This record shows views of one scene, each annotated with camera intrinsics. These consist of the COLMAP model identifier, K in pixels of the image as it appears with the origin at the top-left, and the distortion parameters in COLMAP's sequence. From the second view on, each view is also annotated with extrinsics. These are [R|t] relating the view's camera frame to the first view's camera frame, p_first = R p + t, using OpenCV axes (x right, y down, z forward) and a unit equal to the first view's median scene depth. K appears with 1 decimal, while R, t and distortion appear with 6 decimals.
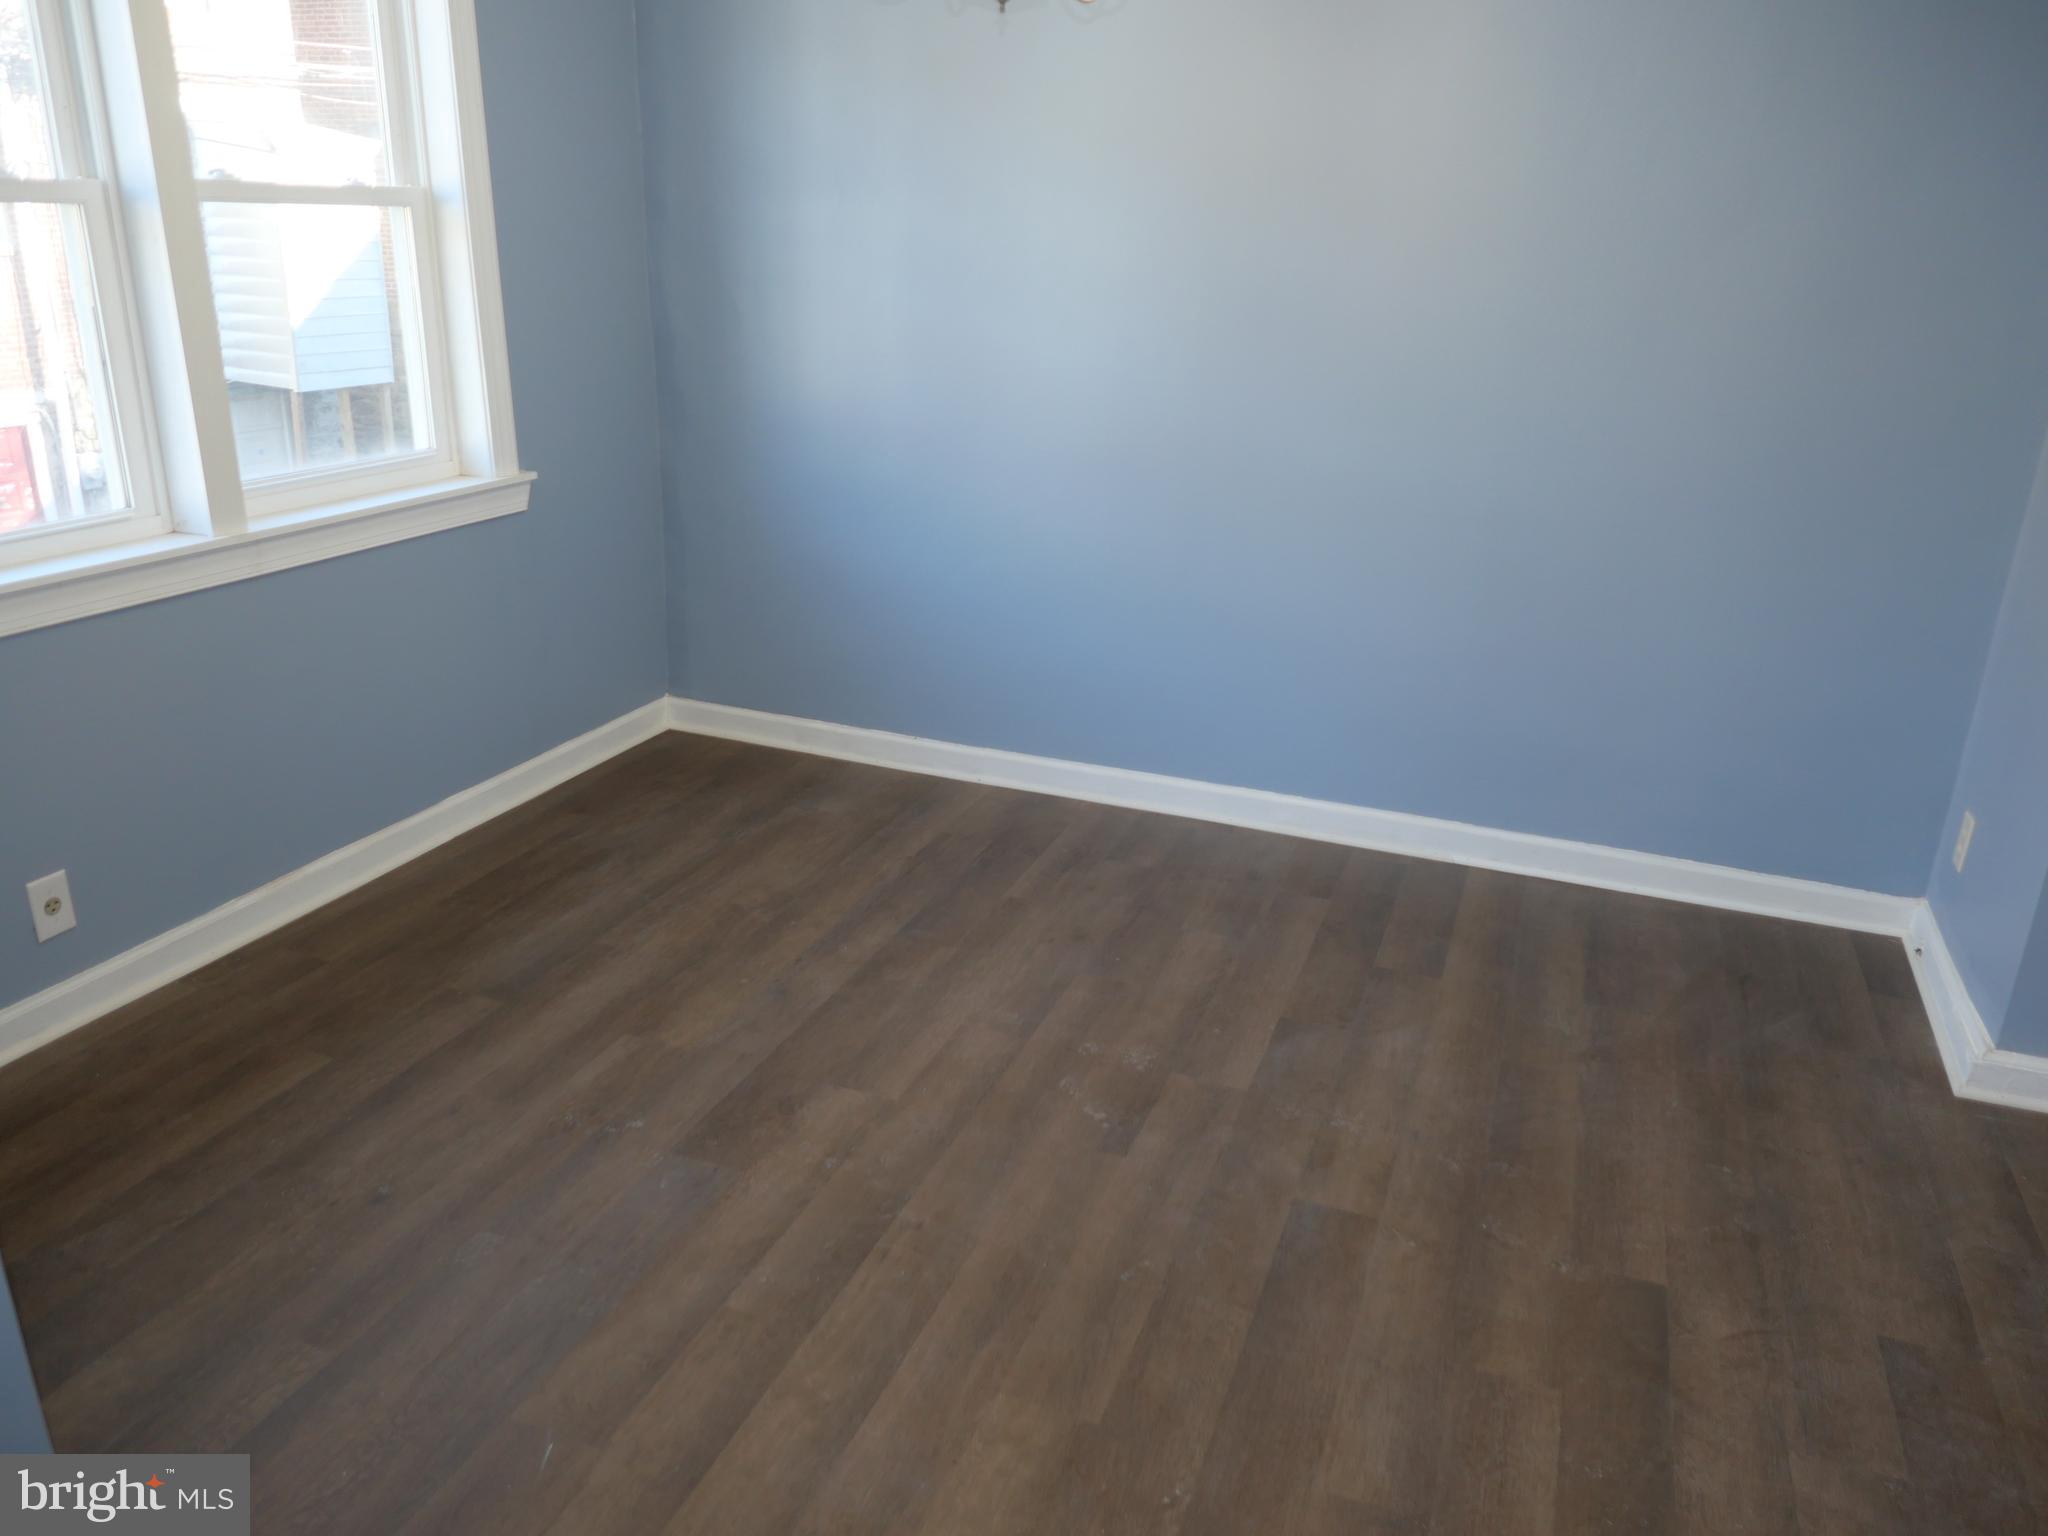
lens RADIAL K [[1472.2, 0, 1015.3], [0, 1472.2, 772.8], [0, 0, 1]] dist [-0.039658, 0.025304]
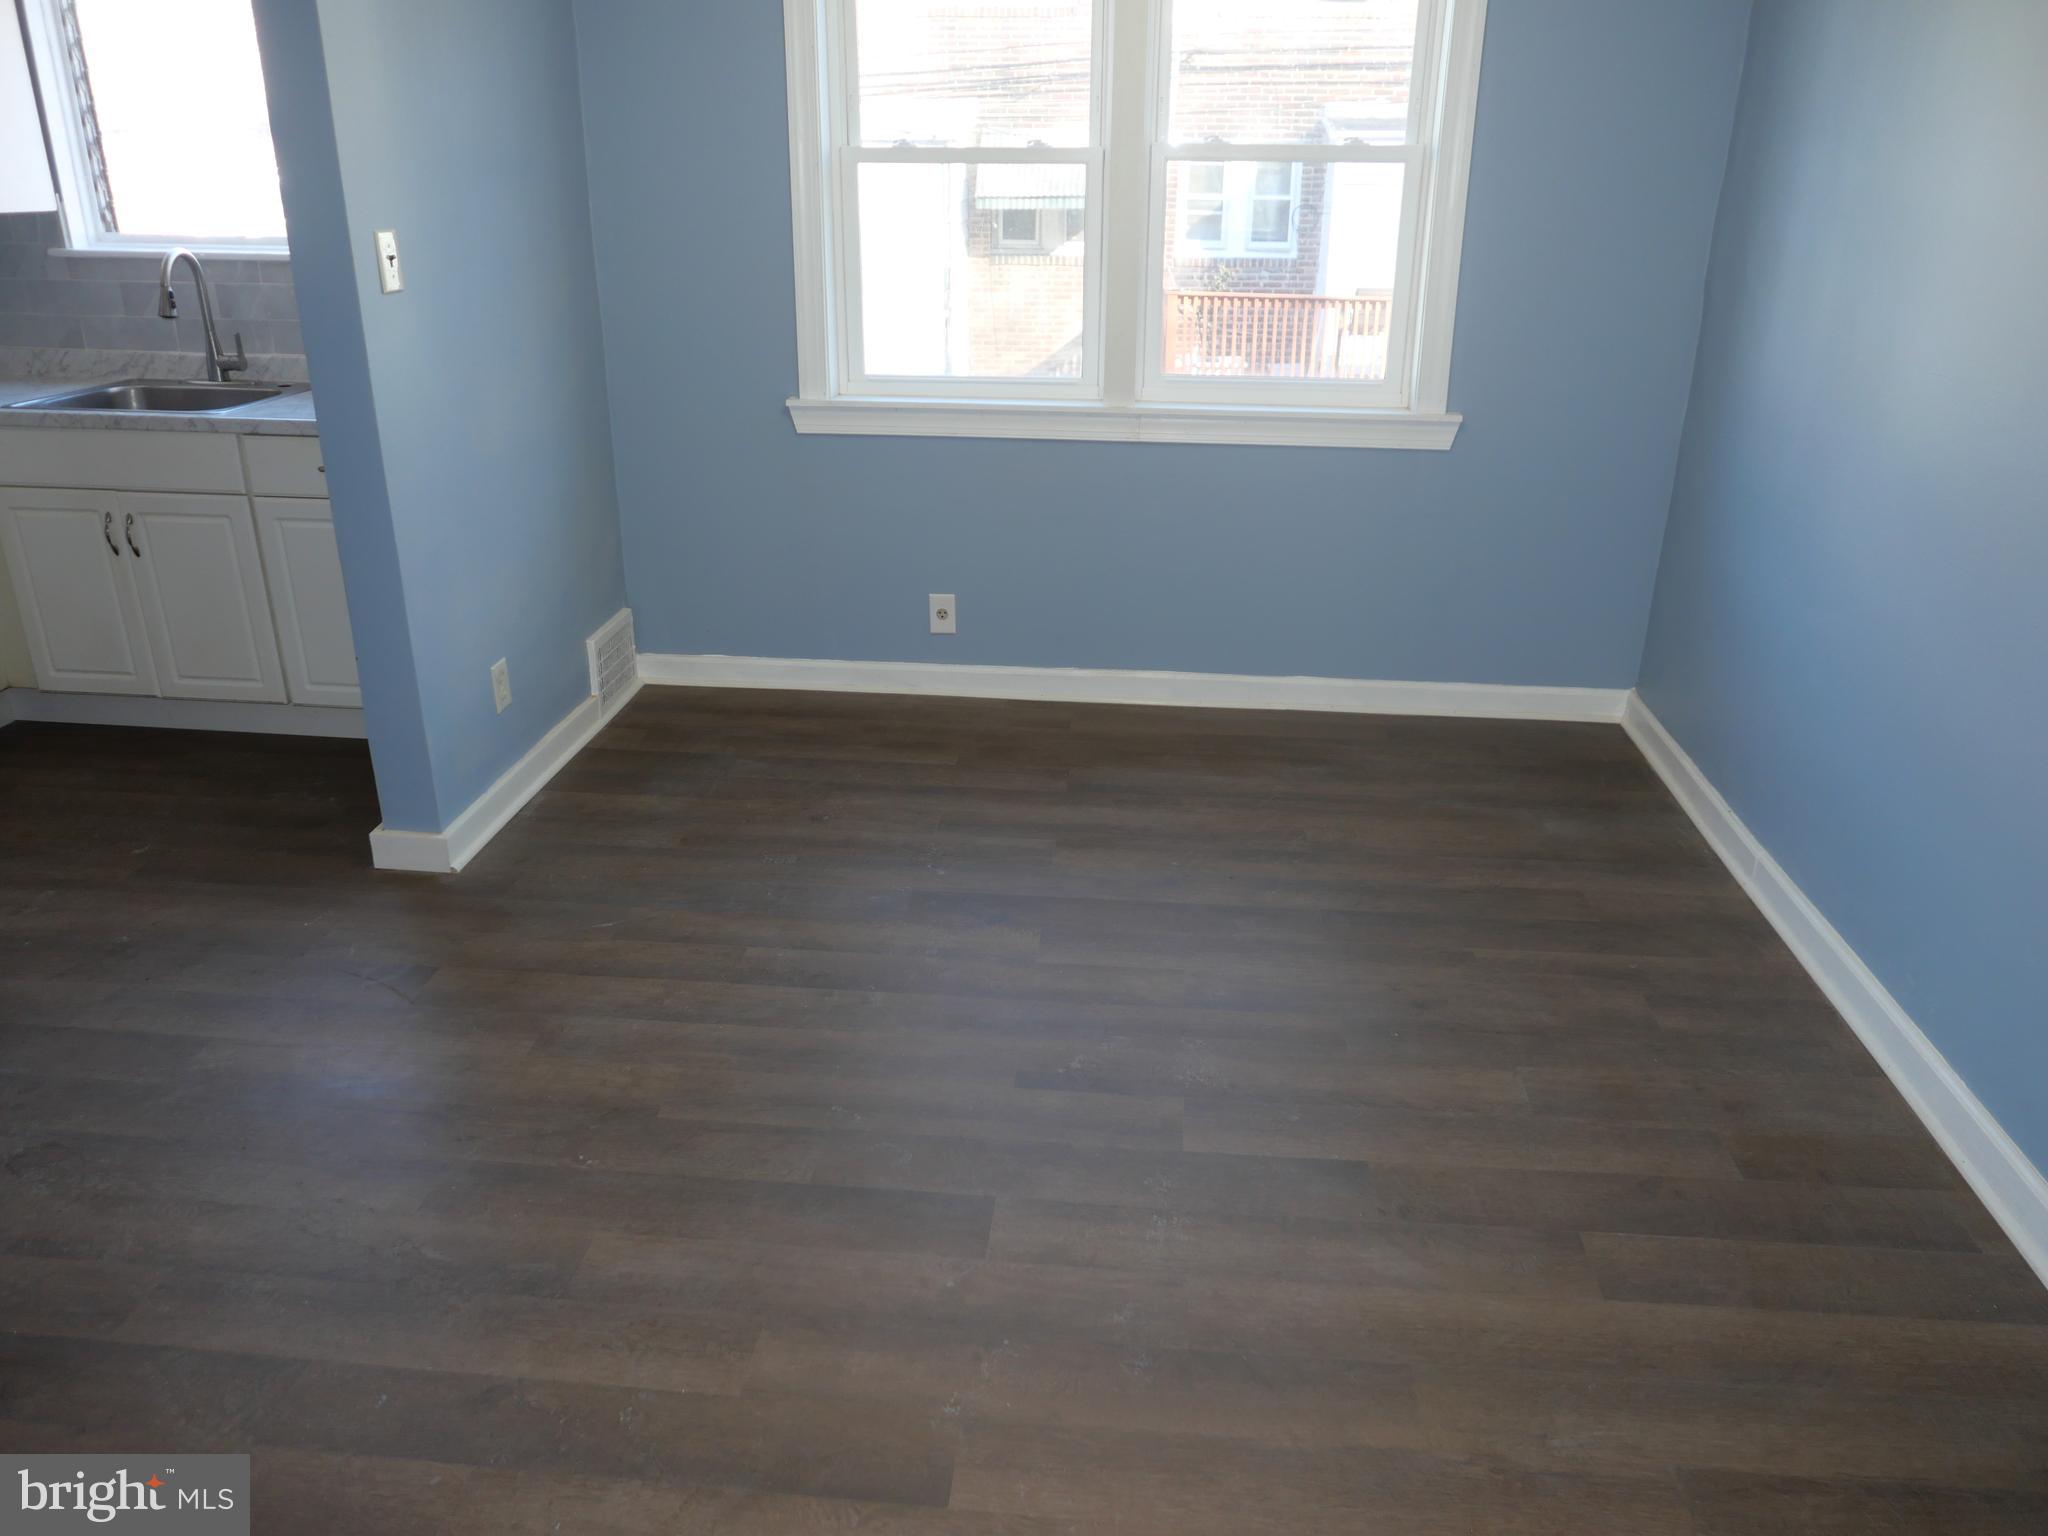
lens RADIAL K [[1472.2, 0, 1028.1], [0, 1472.2, 768.2], [0, 0, 1]] dist [-0.039658, 0.025304]
pose [[0.263647, 0.339598, -0.902864, 0.865630], [-0.331710, 0.910817, 0.245726, -0.180262], [0.905792, 0.234704, 0.352782, 0.565580]]
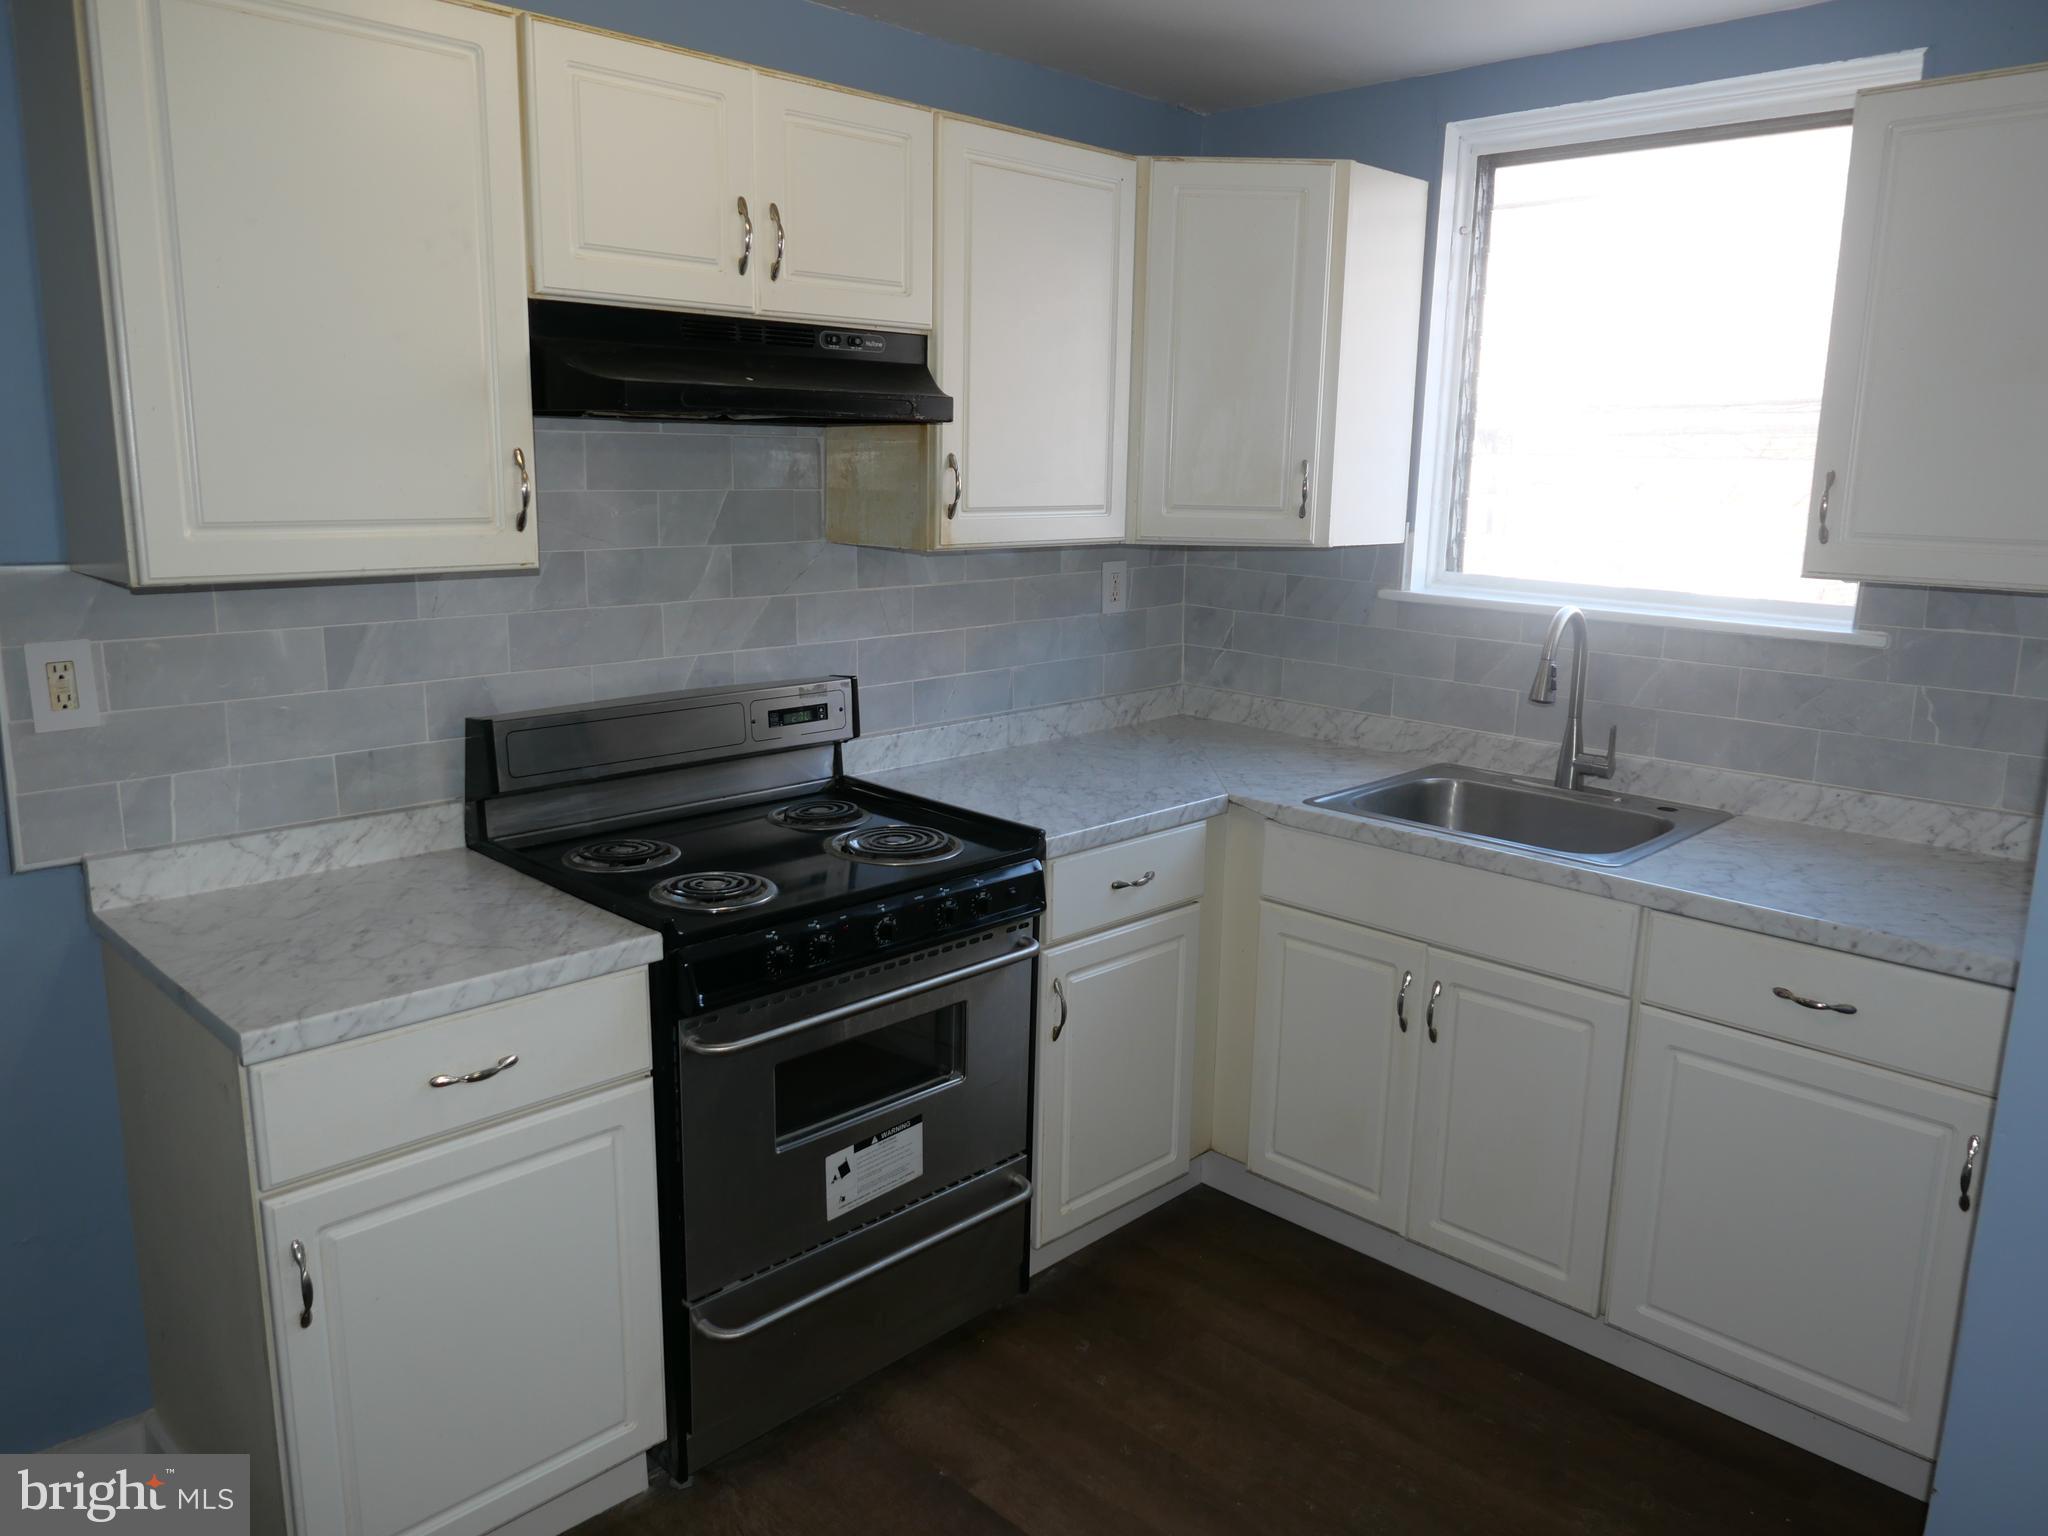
lens RADIAL K [[1472.2, 0, 1027.5], [0, 1472.2, 771.5], [0, 0, 1]] dist [-0.039658, 0.025304]
pose [[-0.403153, 0.150745, -0.902631, 0.214734], [-0.338559, 0.891789, 0.300149, -0.085876], [0.850203, 0.426600, -0.308491, 0.214905]]
